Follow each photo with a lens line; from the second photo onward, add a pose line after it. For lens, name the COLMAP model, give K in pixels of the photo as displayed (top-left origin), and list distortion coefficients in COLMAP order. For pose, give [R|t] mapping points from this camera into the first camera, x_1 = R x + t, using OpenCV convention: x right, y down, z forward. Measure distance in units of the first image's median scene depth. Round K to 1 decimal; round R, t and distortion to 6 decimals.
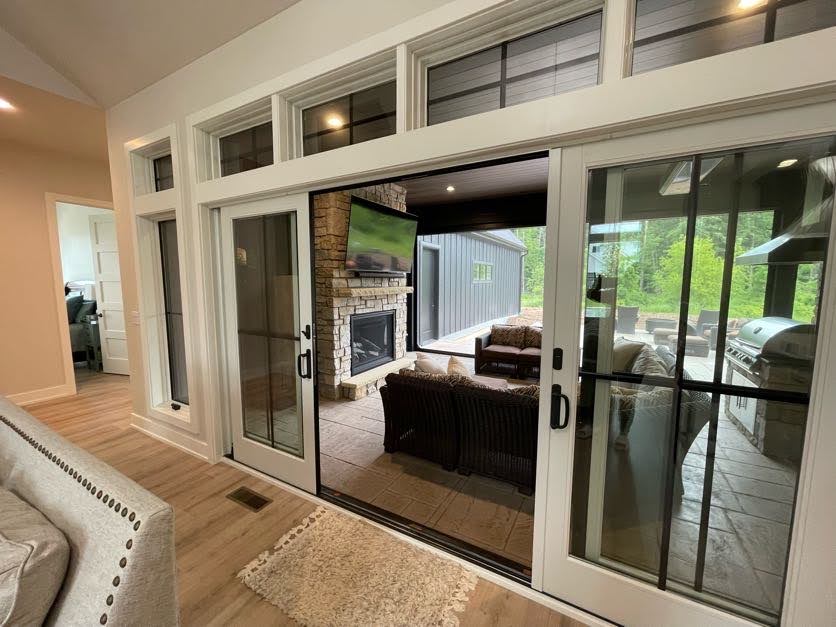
lens RADIAL K [[339.5, 0, 420.5], [0, 339.5, 317.4], [0, 0, 1]] dist [-0.003145, 0.001534]
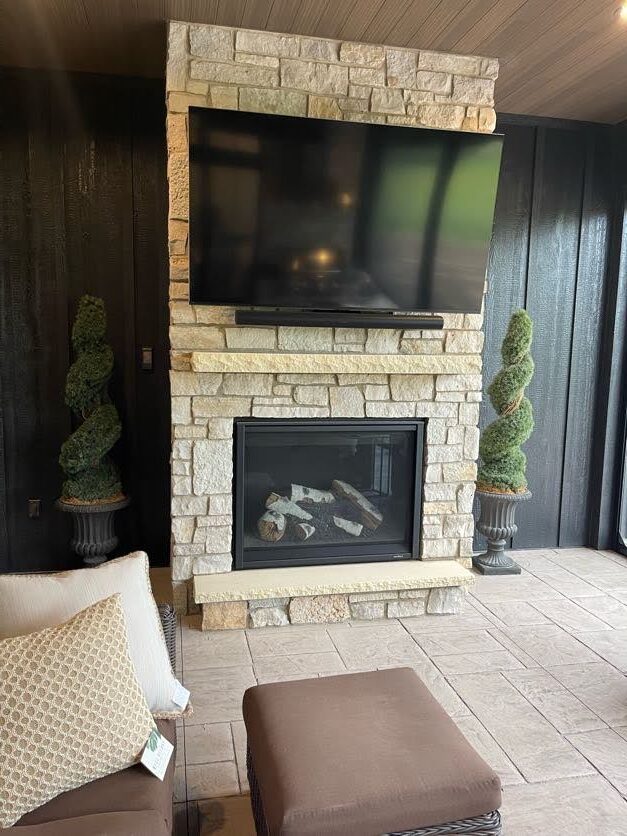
lens RADIAL K [[638.4, 0, 314.3], [0, 638.4, 421.1], [0, 0, 1]] dist [0.041801, -0.031953]
pose [[0.659863, 0.105399, -0.743957, 0.388780], [-0.102625, 0.993477, 0.049724, -0.047682], [0.744344, 0.043537, 0.666375, 0.528134]]
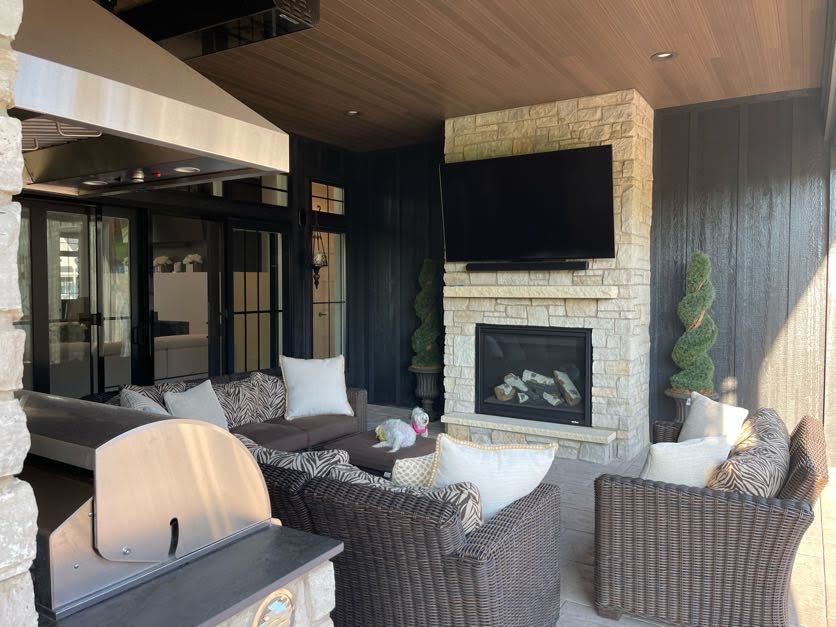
lens RADIAL K [[638.4, 0, 410.7], [0, 638.4, 309.4], [0, 0, 1]] dist [0.041801, -0.031953]
pose [[-0.045789, 0.037900, -0.998232, 1.042522], [-0.111713, 0.992818, 0.042818, -0.073016], [0.992685, 0.113476, -0.041226, 0.855290]]
